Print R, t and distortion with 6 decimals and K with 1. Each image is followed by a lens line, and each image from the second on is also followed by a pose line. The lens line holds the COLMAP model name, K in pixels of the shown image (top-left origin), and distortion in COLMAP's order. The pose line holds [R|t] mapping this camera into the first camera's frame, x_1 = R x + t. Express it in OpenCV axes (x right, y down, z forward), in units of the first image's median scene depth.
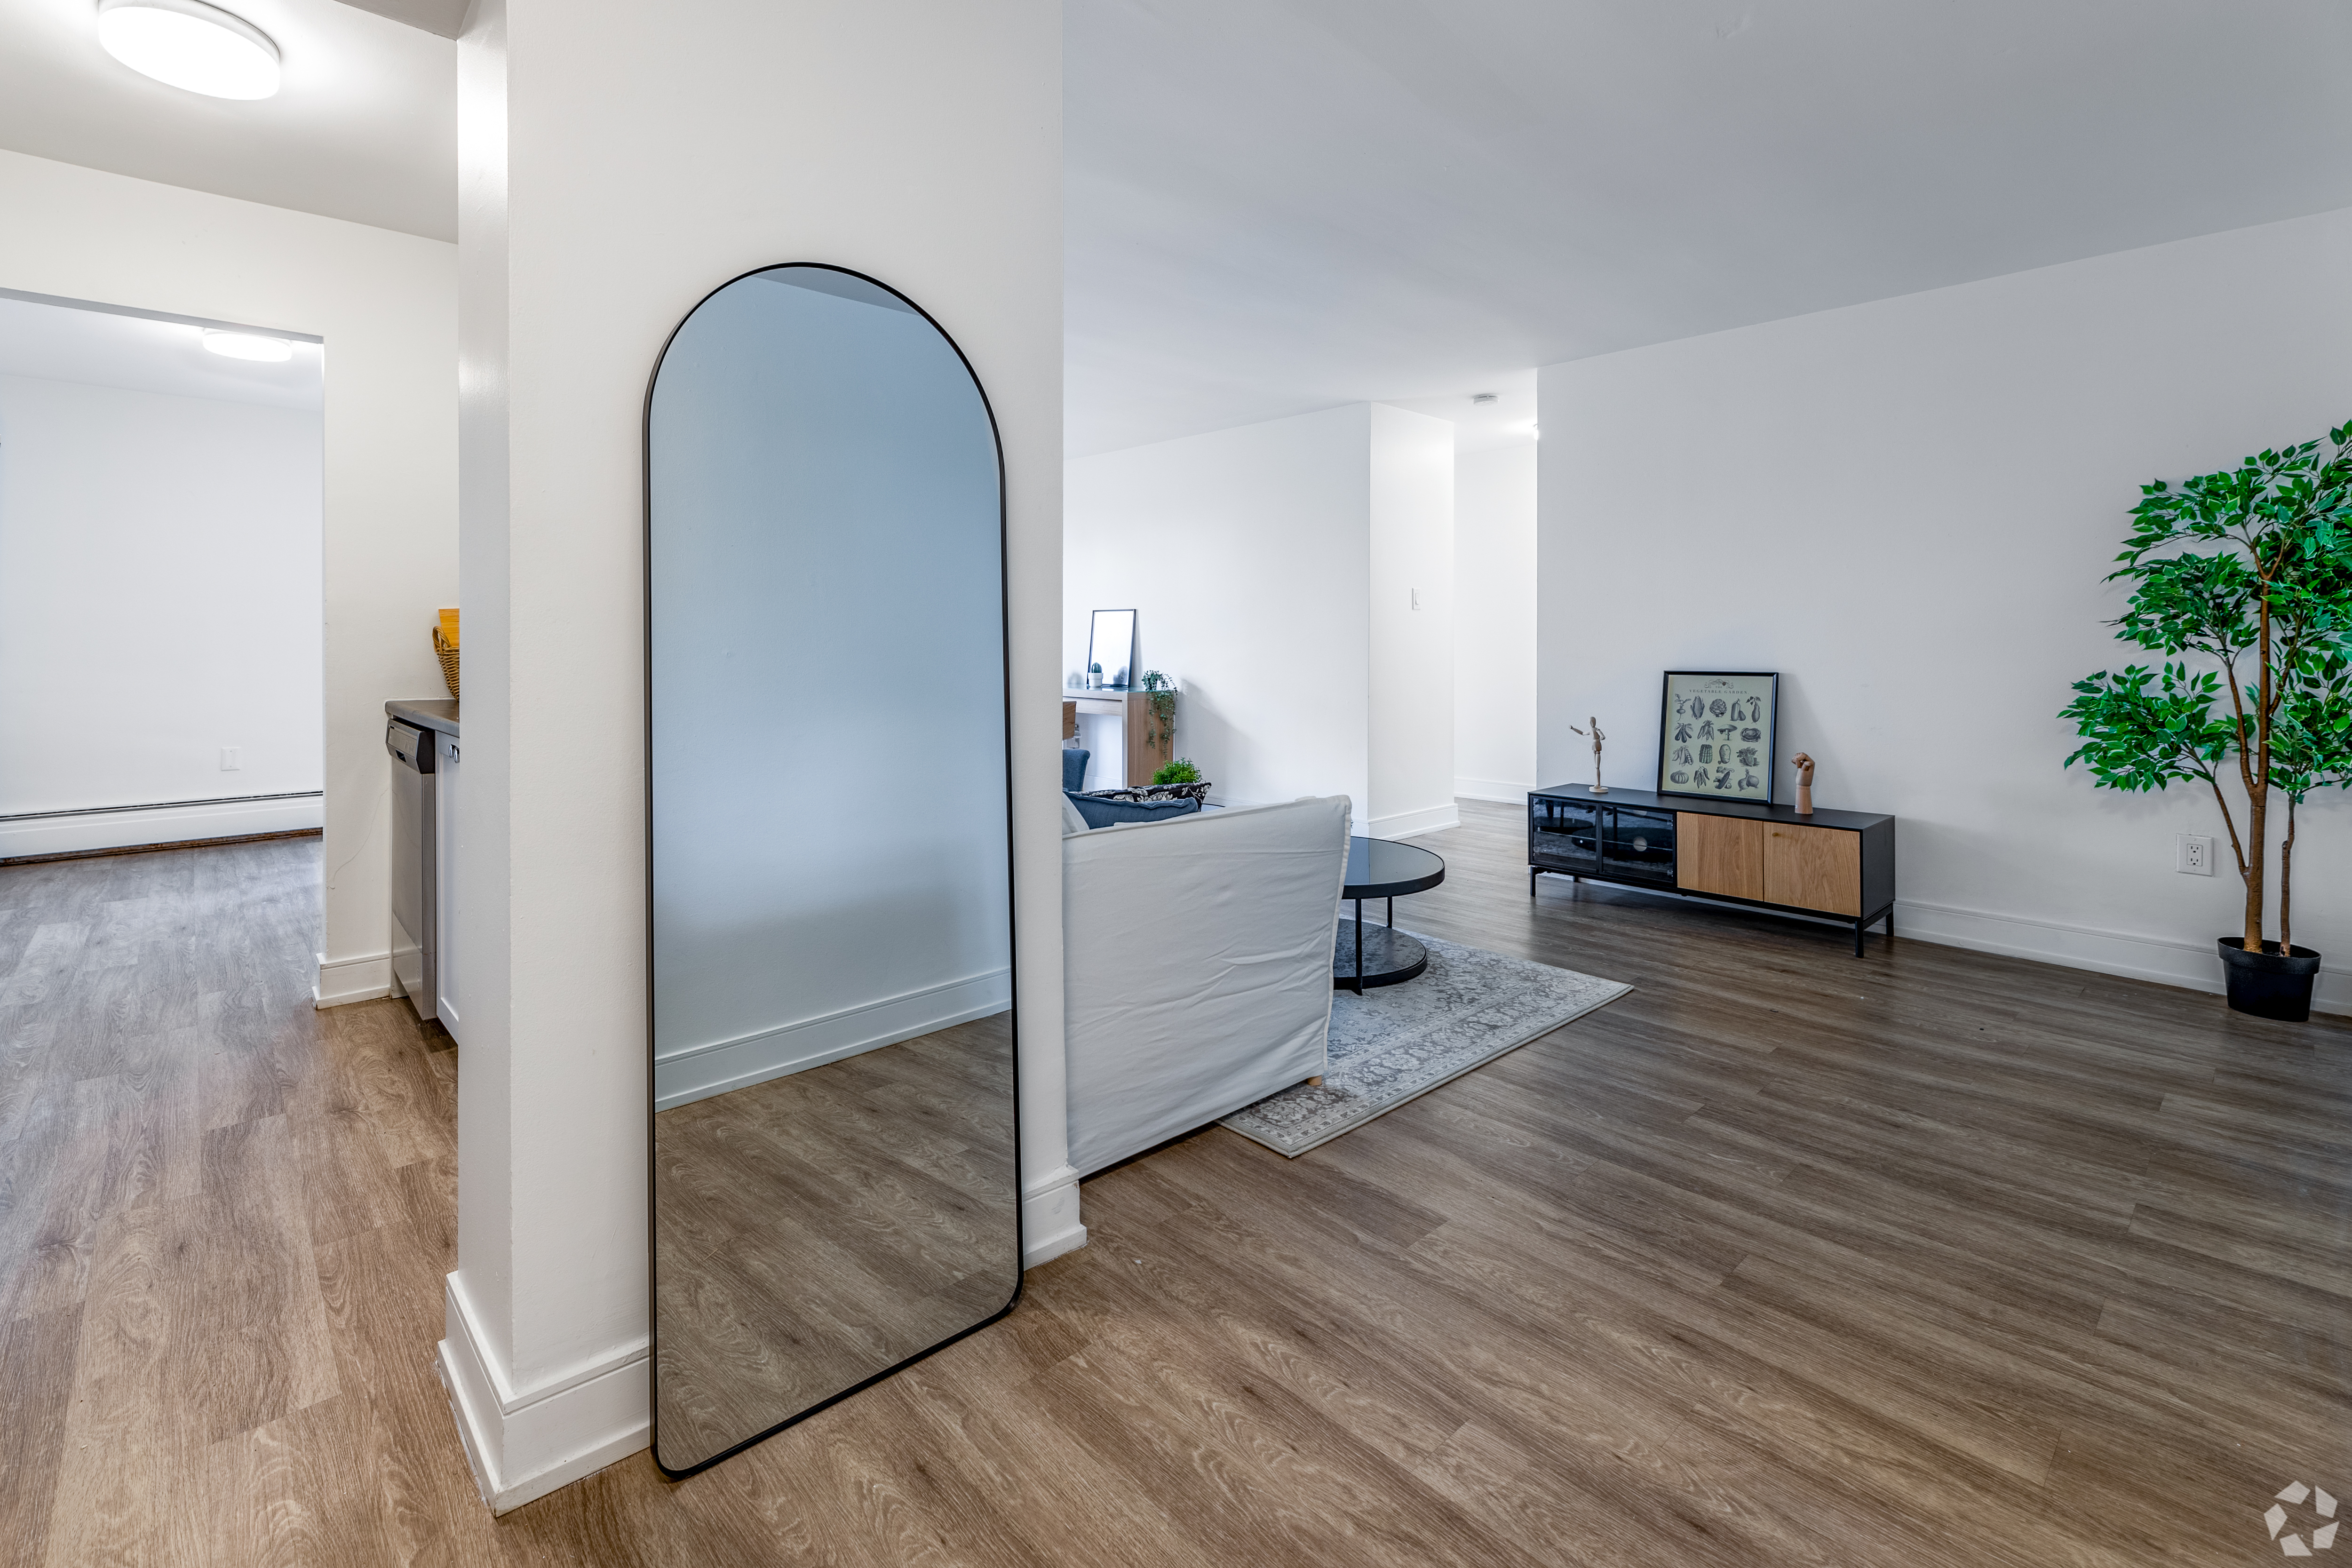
lens RADIAL K [[1060.2, 0, 1116.3], [0, 1060.2, 663.0], [0, 0, 1]] dist [-0.000400, 0.000168]
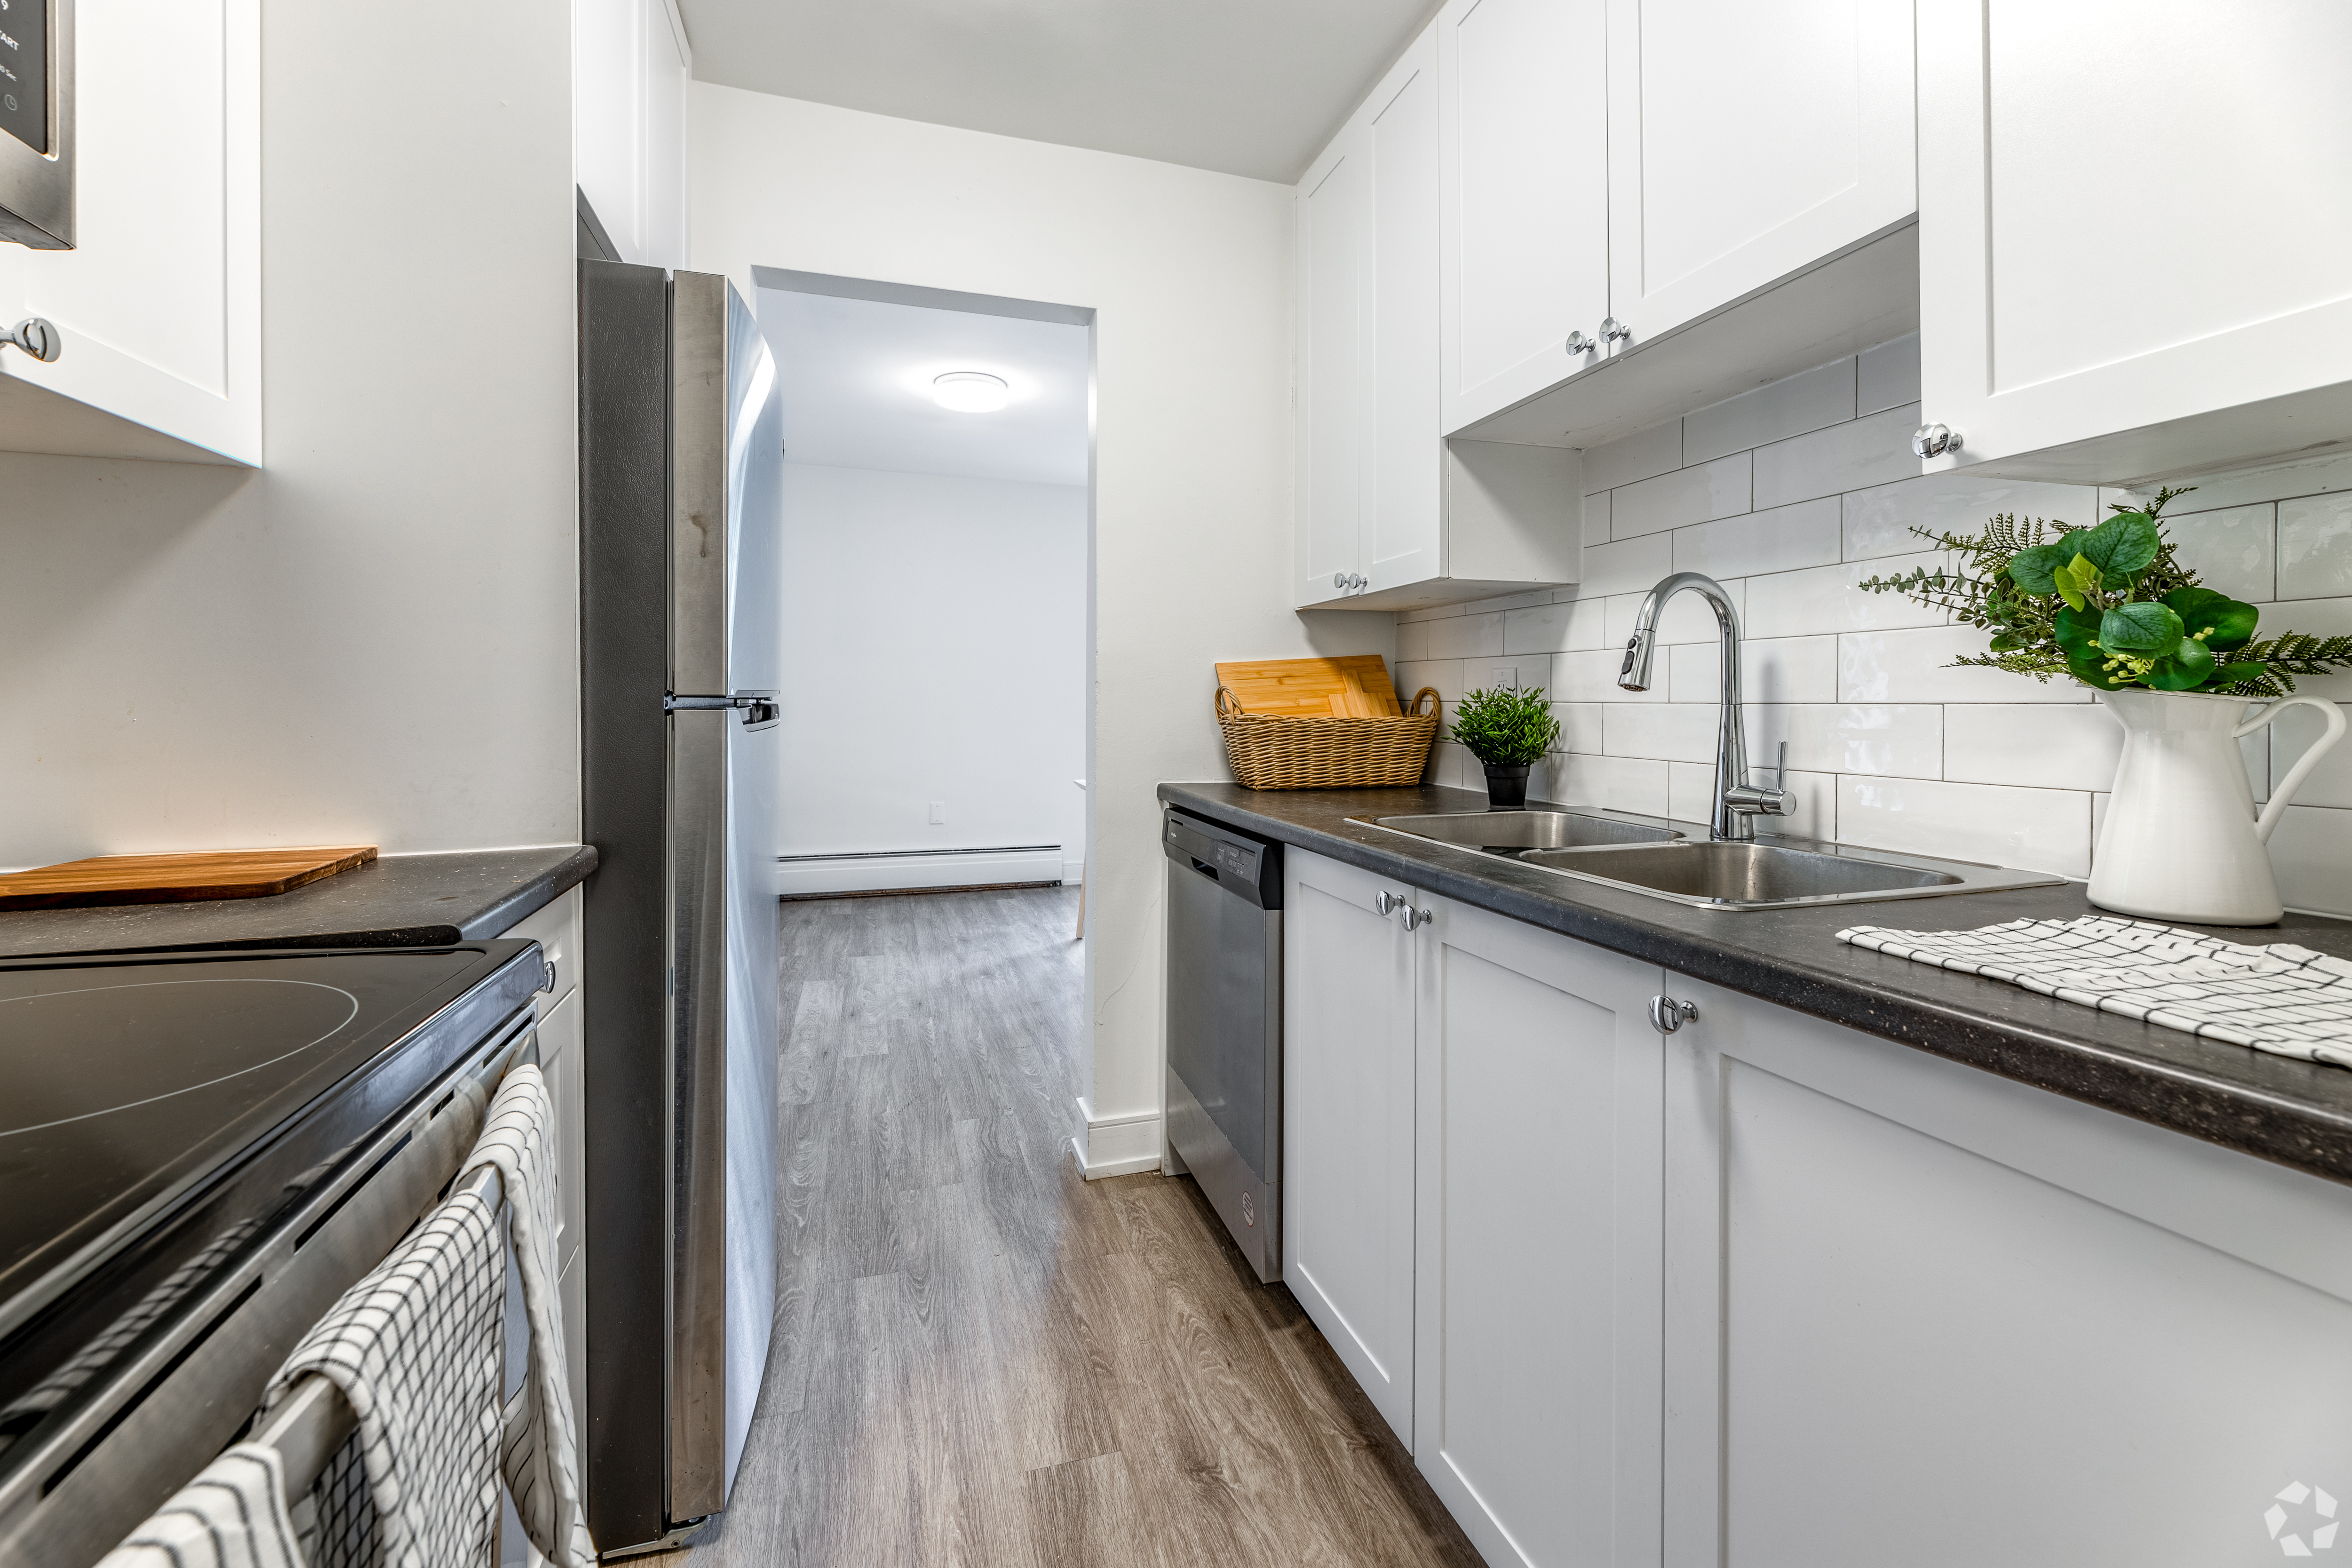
lens RADIAL K [[951.7, 0, 1170.7], [0, 951.7, 700.1], [0, 0, 1]] dist [-0.000200, -0.000058]
pose [[0.916313, 0.004053, -0.400443, -0.367172], [-0.012975, 0.999724, -0.019572, -0.010183], [0.400253, 0.023130, 0.916113, 0.331964]]
